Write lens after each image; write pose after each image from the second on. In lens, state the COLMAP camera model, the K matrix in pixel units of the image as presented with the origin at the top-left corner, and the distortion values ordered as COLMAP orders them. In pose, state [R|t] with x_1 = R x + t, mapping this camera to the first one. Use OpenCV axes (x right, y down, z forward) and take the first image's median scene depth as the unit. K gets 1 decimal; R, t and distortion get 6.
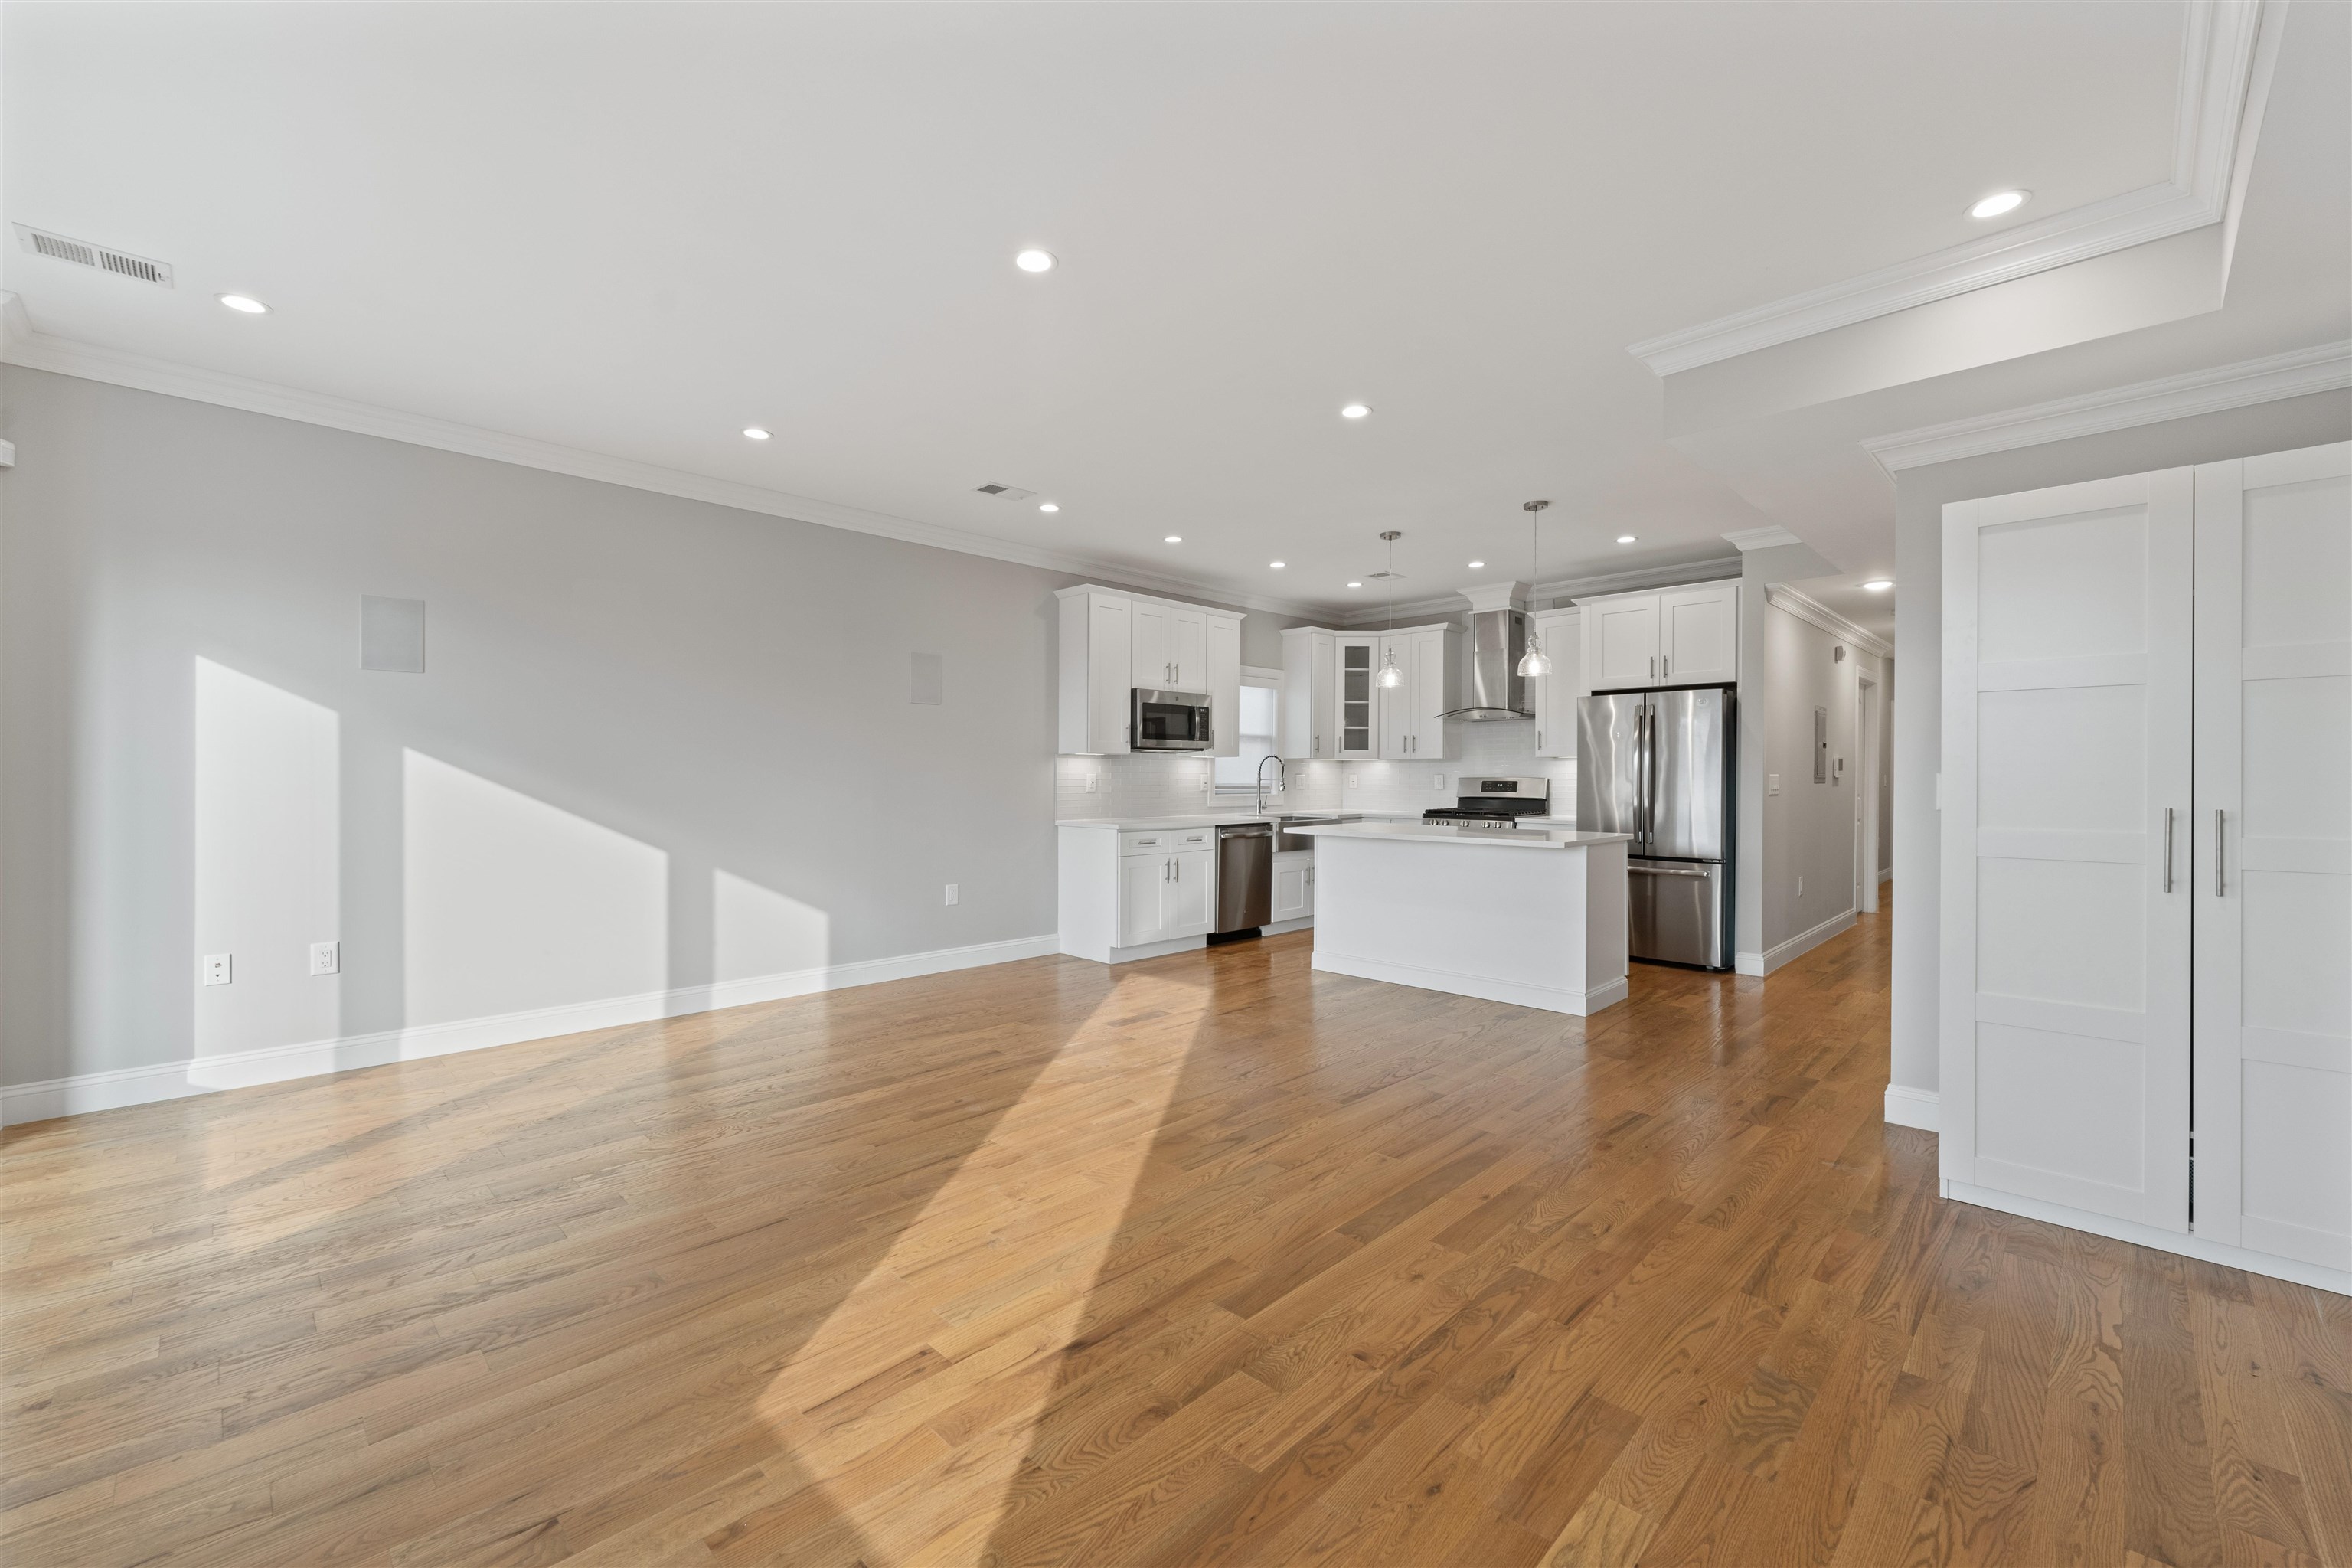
lens RADIAL K [[950.4, 0, 1168.6], [0, 950.4, 782.9], [0, 0, 1]] dist [0.002062, -0.000003]
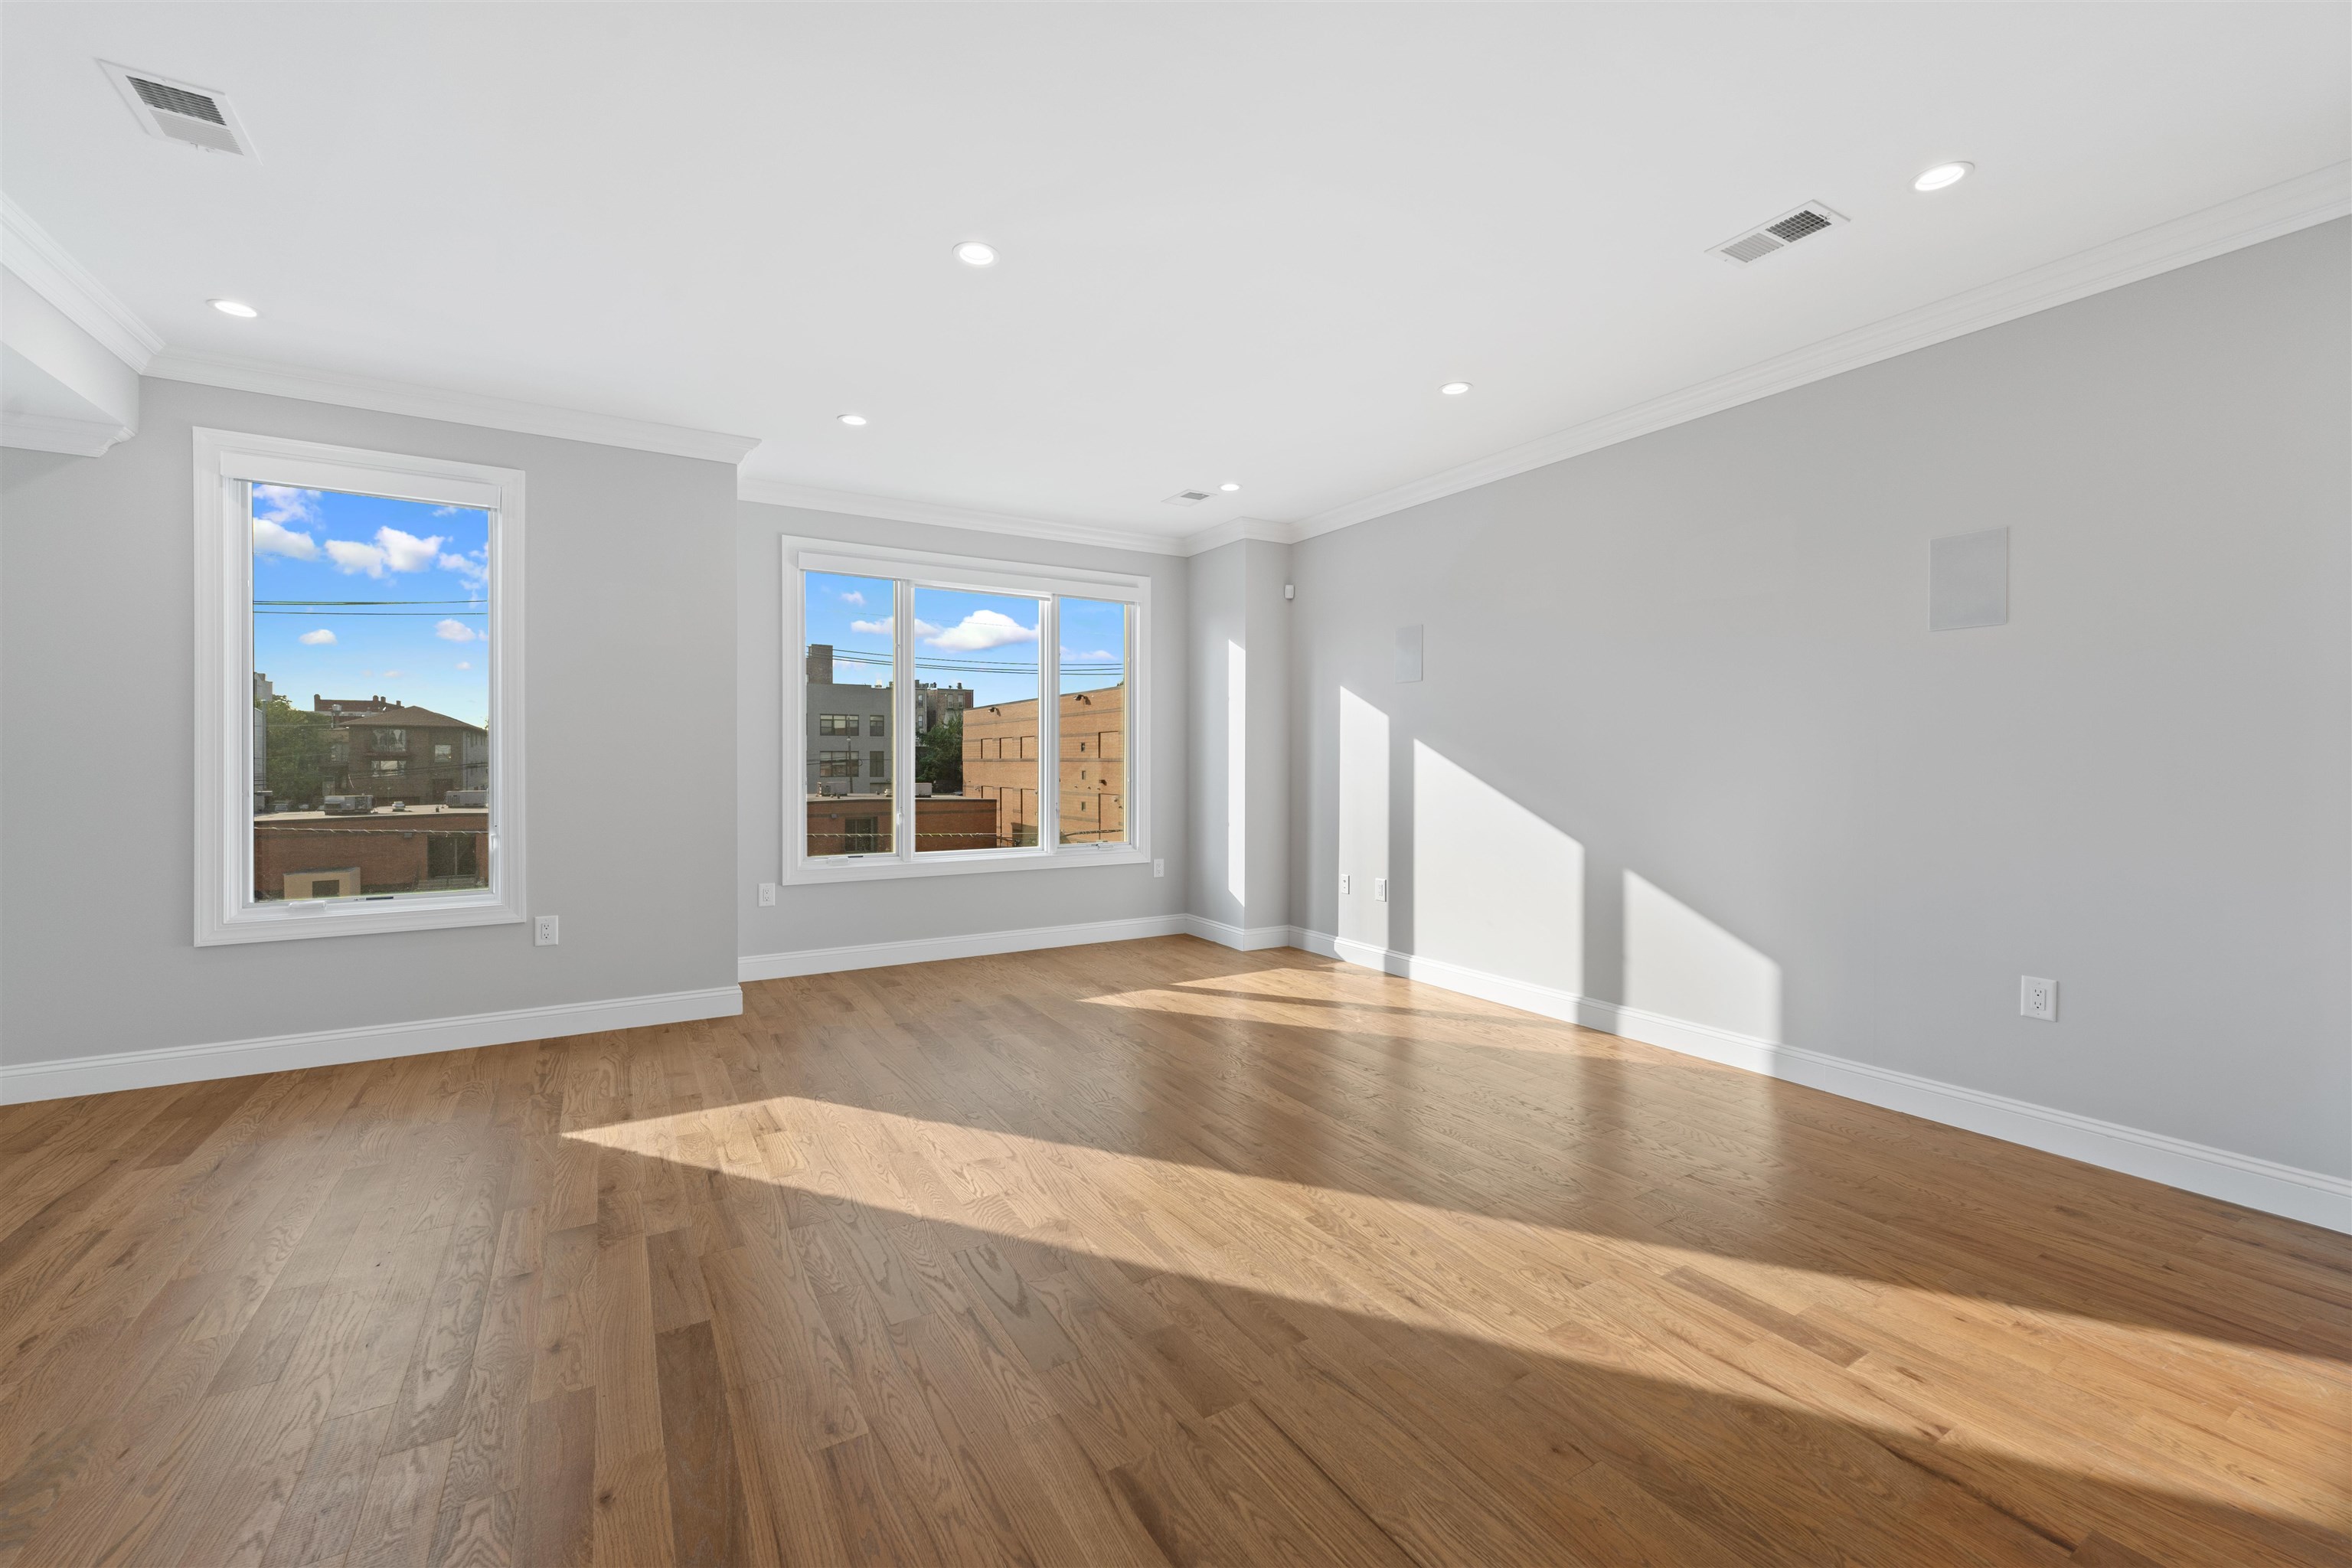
lens RADIAL K [[951.9, 0, 1171.0], [0, 951.9, 767.8], [0, 0, 1]] dist [-0.000195, 0.000134]
pose [[-0.245638, 0.004853, -0.969350, 0.344015], [-0.008570, 0.999938, 0.007177, -0.003443], [0.969324, 0.010070, -0.245581, 0.629843]]
